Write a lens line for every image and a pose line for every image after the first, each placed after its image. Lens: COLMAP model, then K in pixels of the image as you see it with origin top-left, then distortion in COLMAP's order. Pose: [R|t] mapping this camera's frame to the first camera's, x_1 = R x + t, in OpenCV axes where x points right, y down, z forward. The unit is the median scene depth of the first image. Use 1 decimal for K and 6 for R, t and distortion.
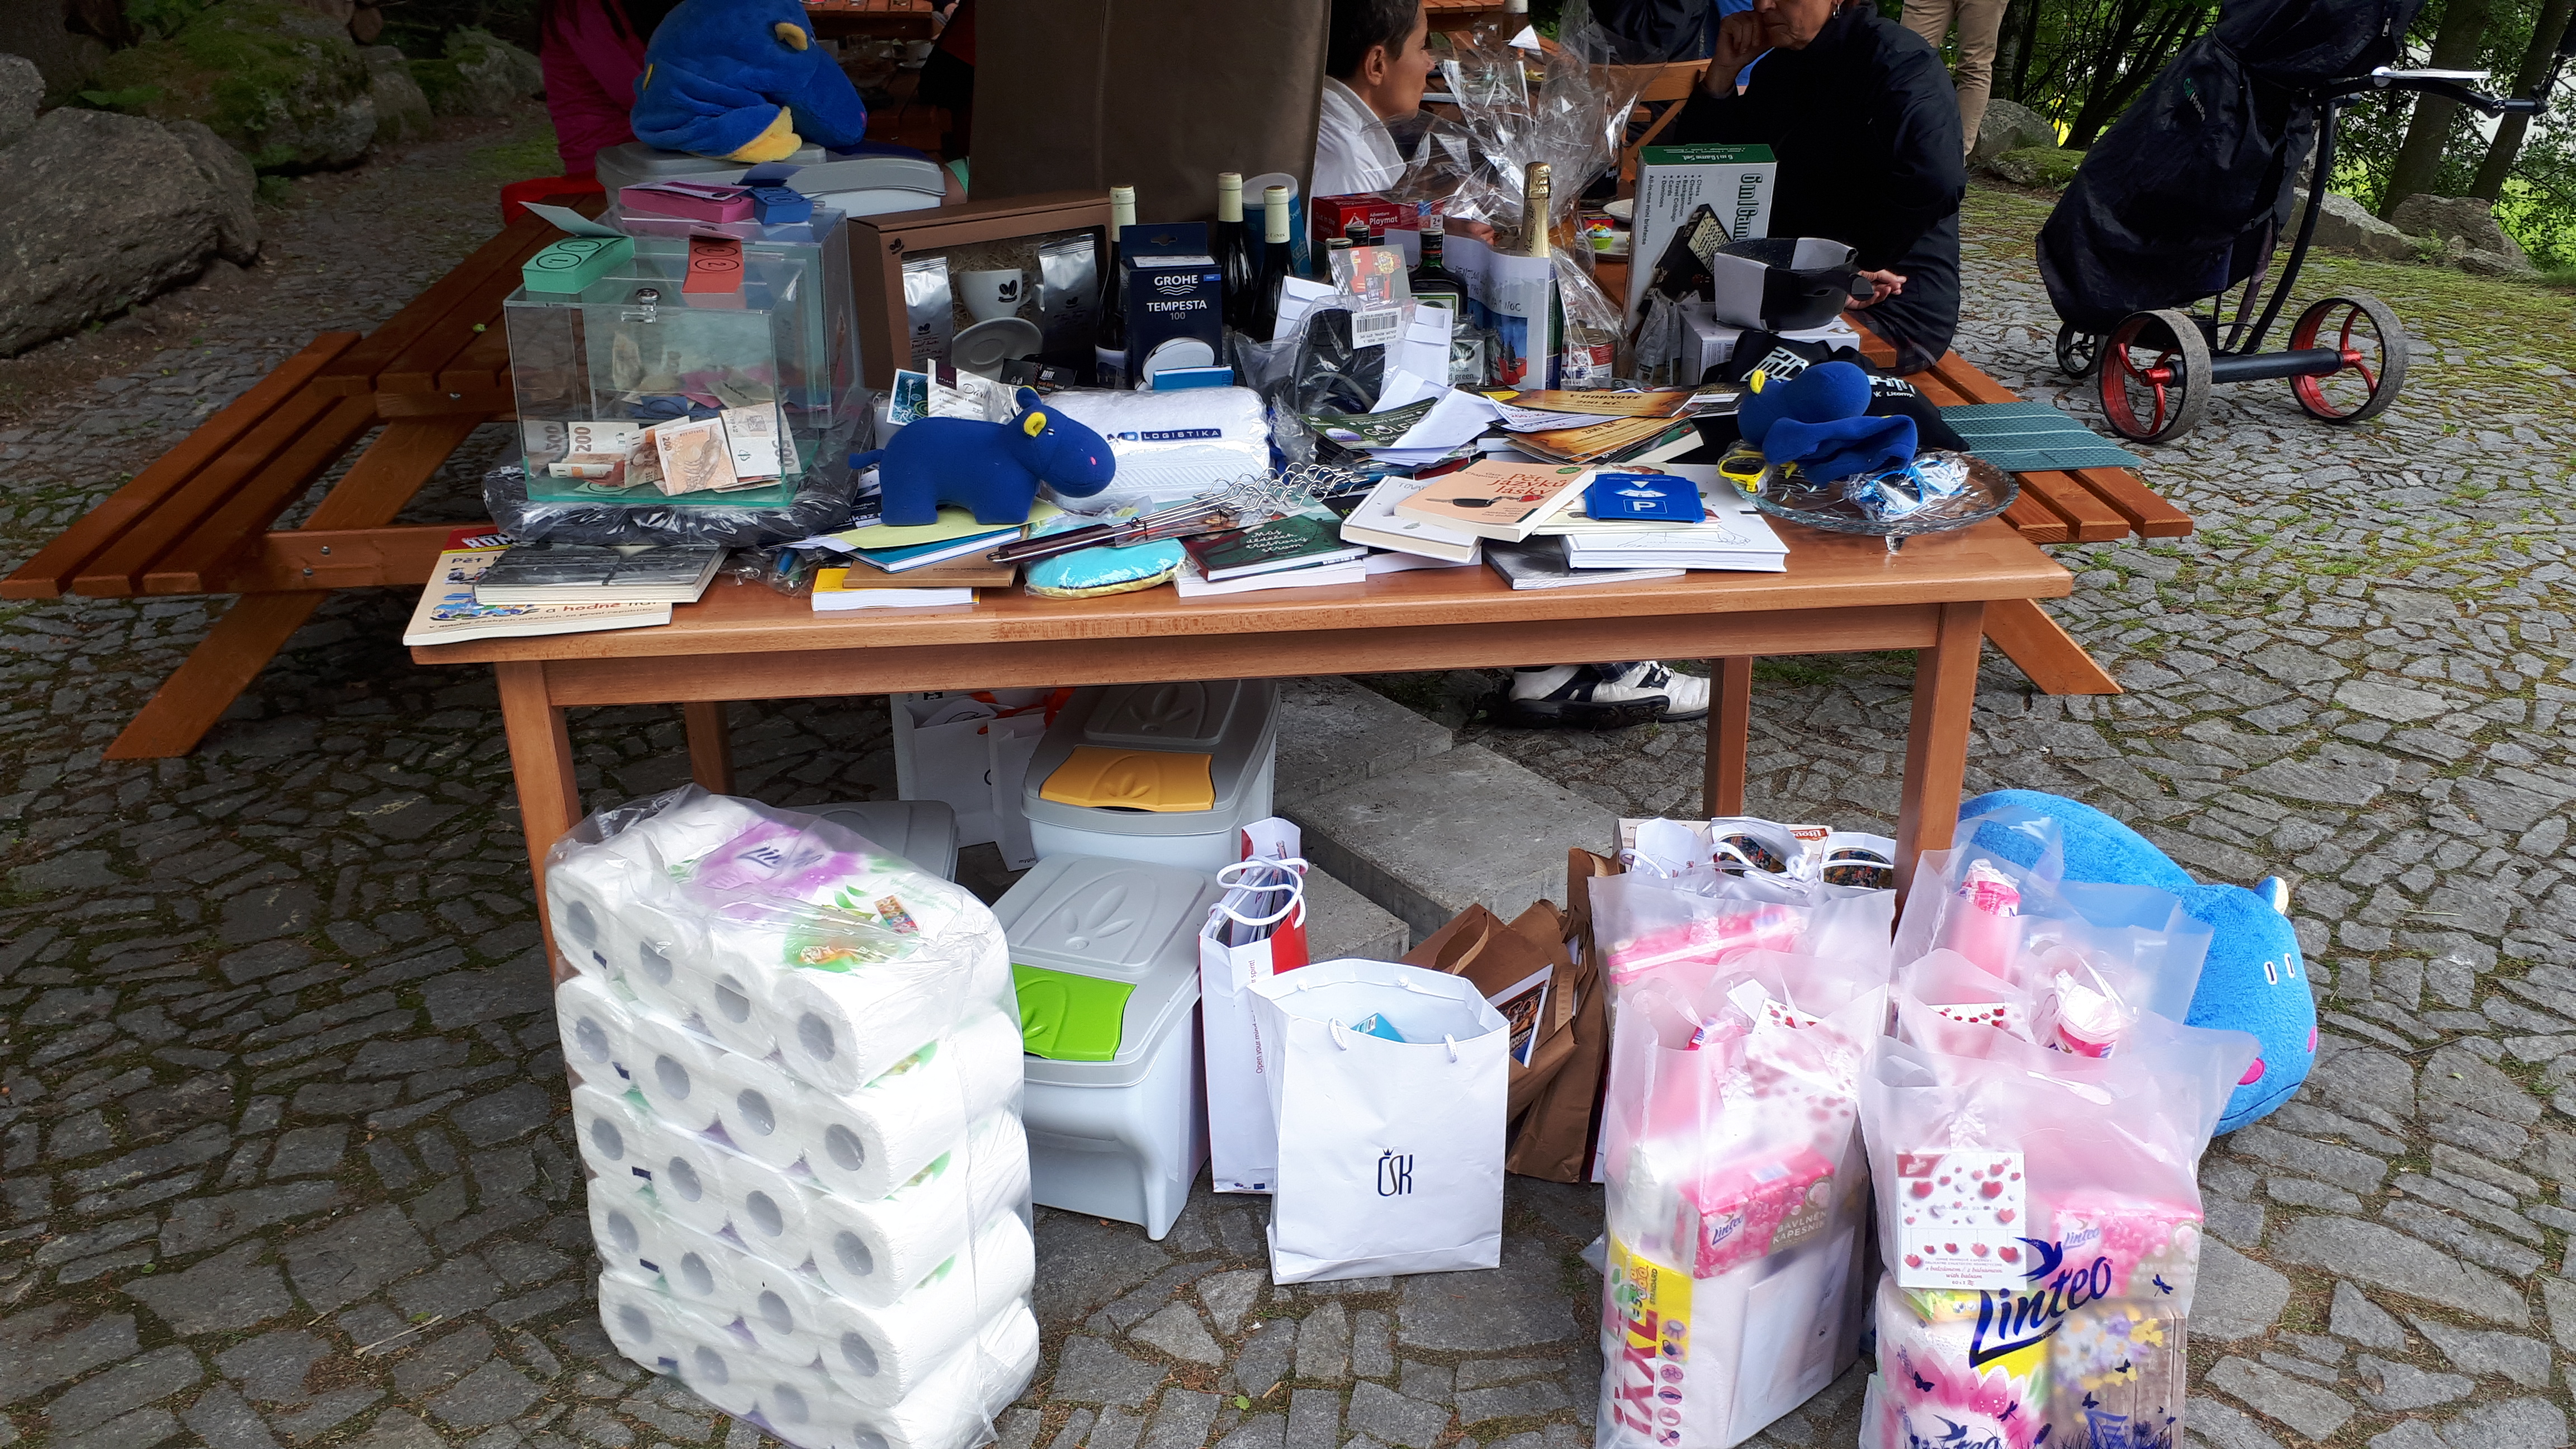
lens RADIAL K [[2046.1, 0, 1288.0], [0, 2046.1, 724.5], [0, 0, 1]] dist [0.086428, -0.120243]
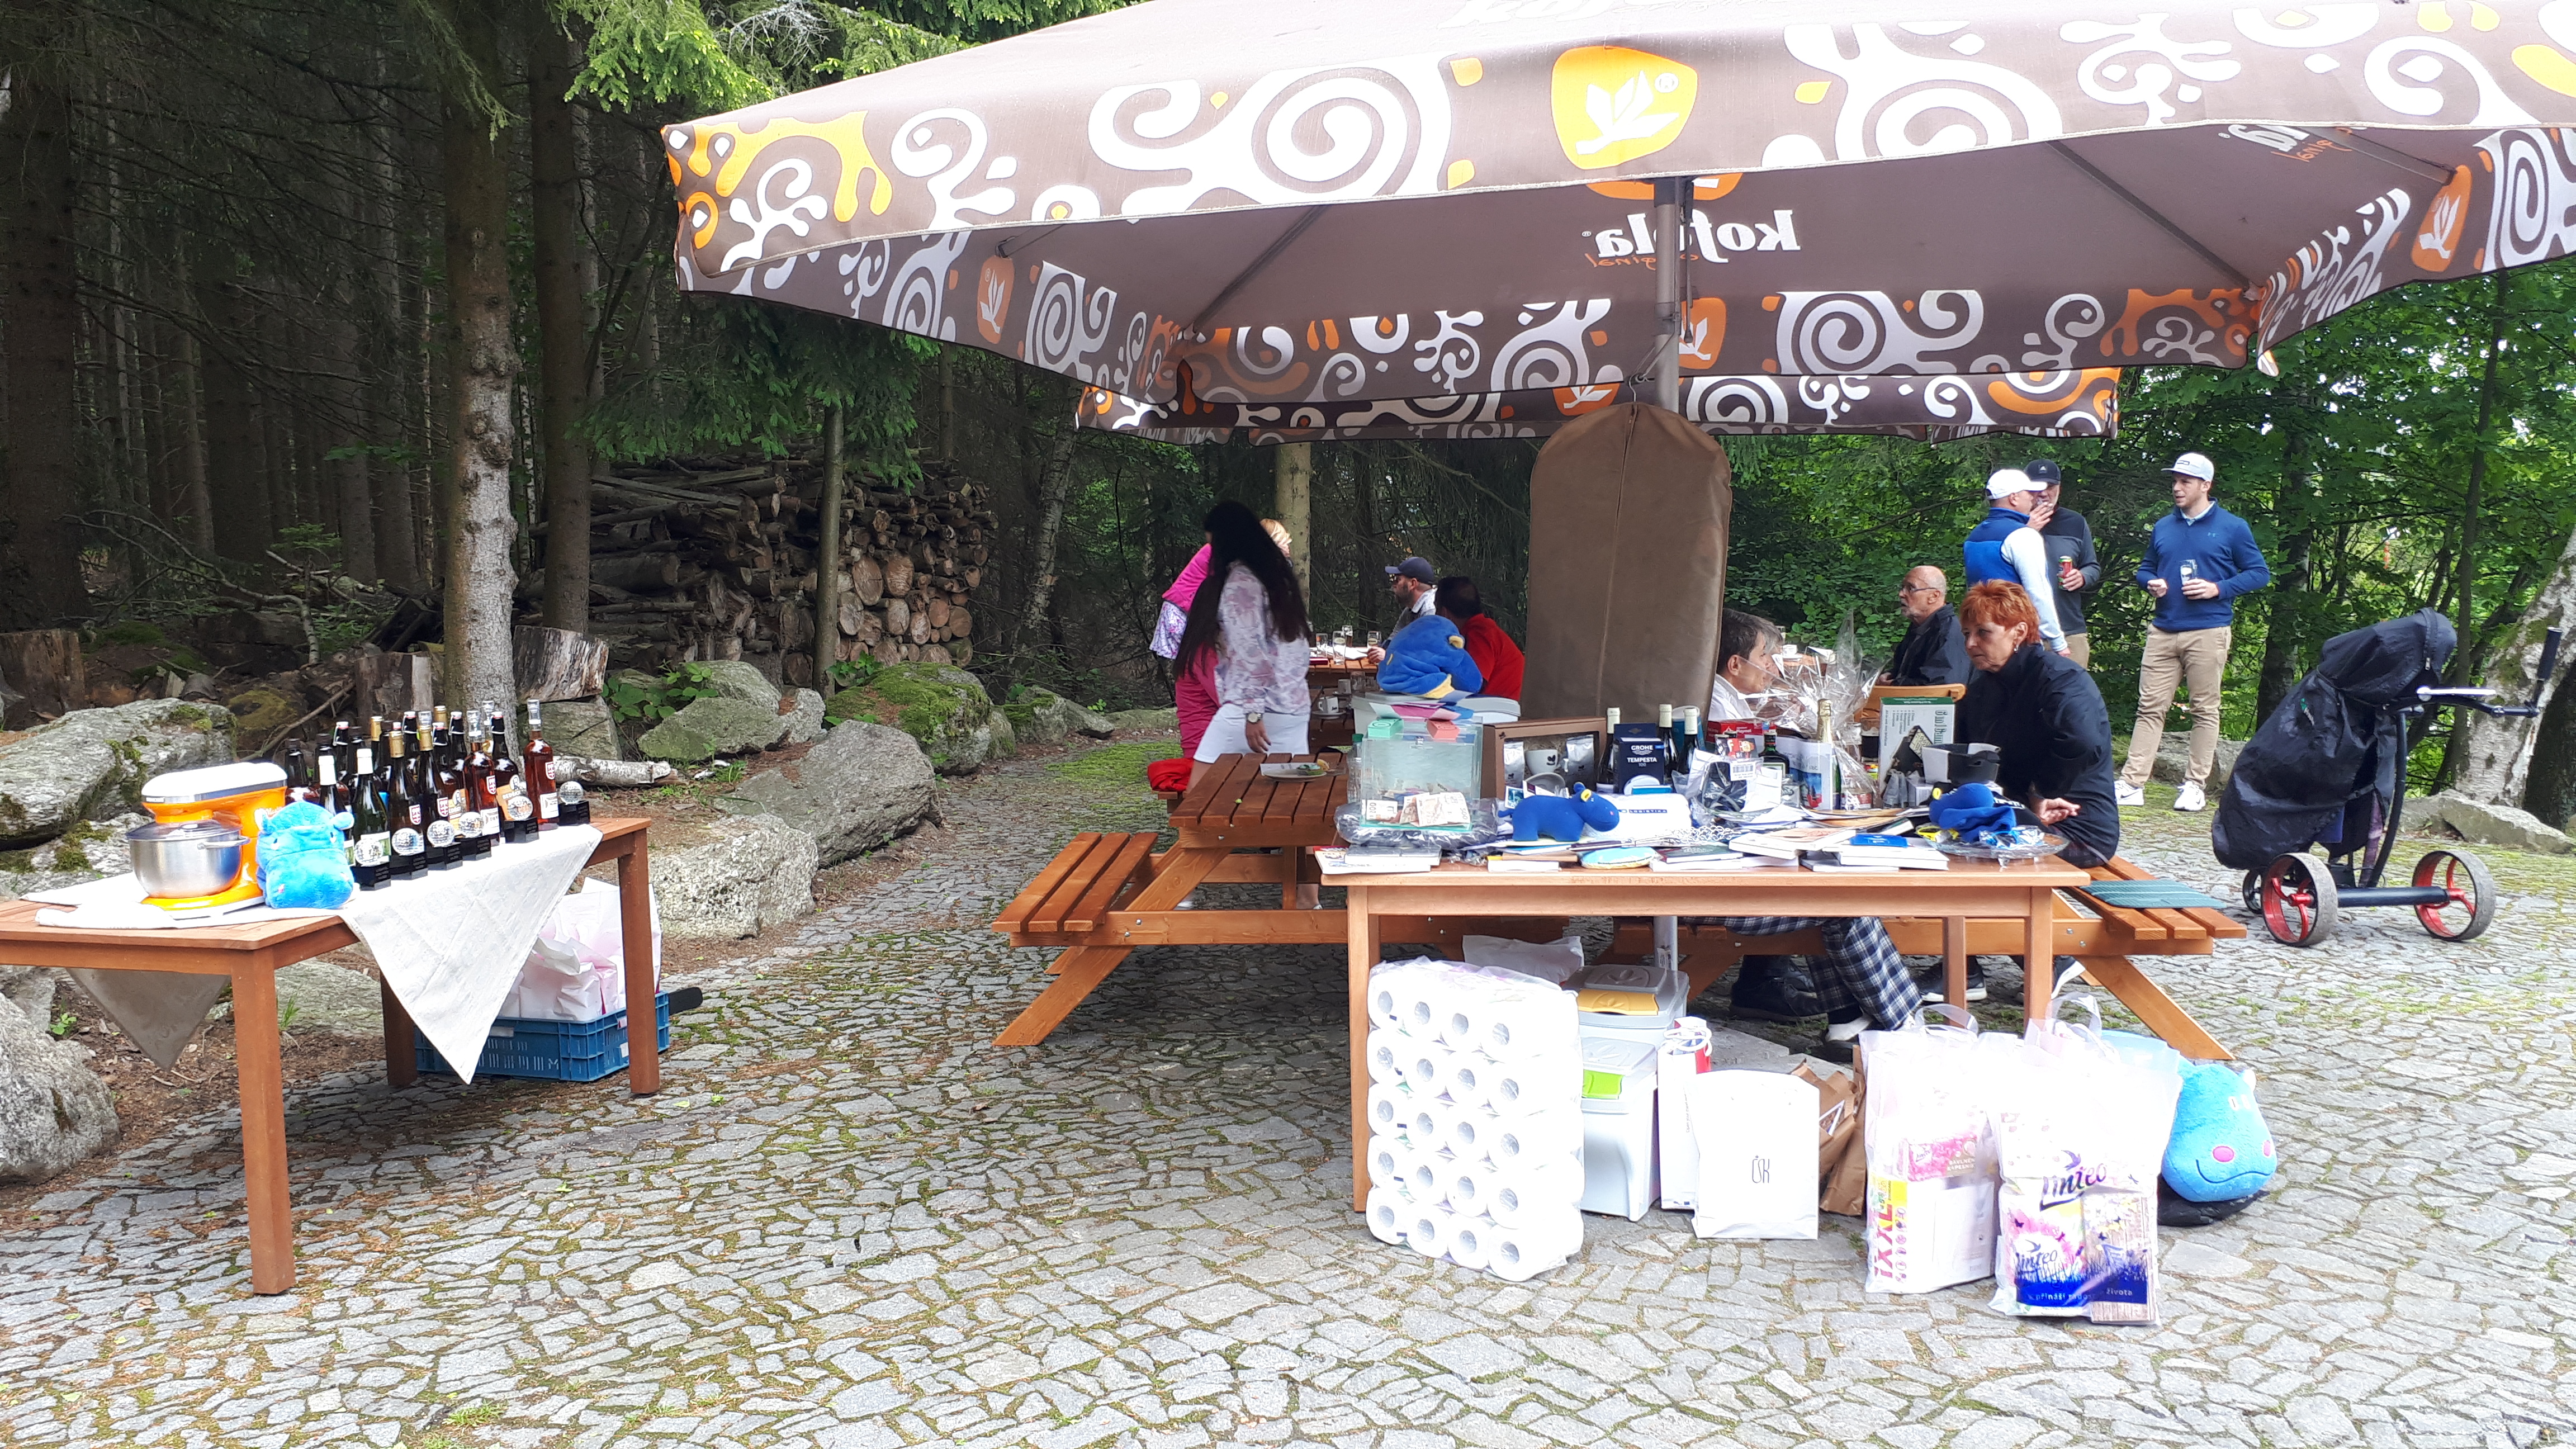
lens RADIAL K [[2004.0, 0, 1294.0], [0, 2004.0, 710.0], [0, 0, 1]] dist [0.005643, -0.002786]
pose [[0.986761, 0.004562, -0.162118, -0.068358], [-0.055898, 0.947922, -0.313560, 0.365165], [0.152244, 0.318470, 0.935627, -0.866452]]
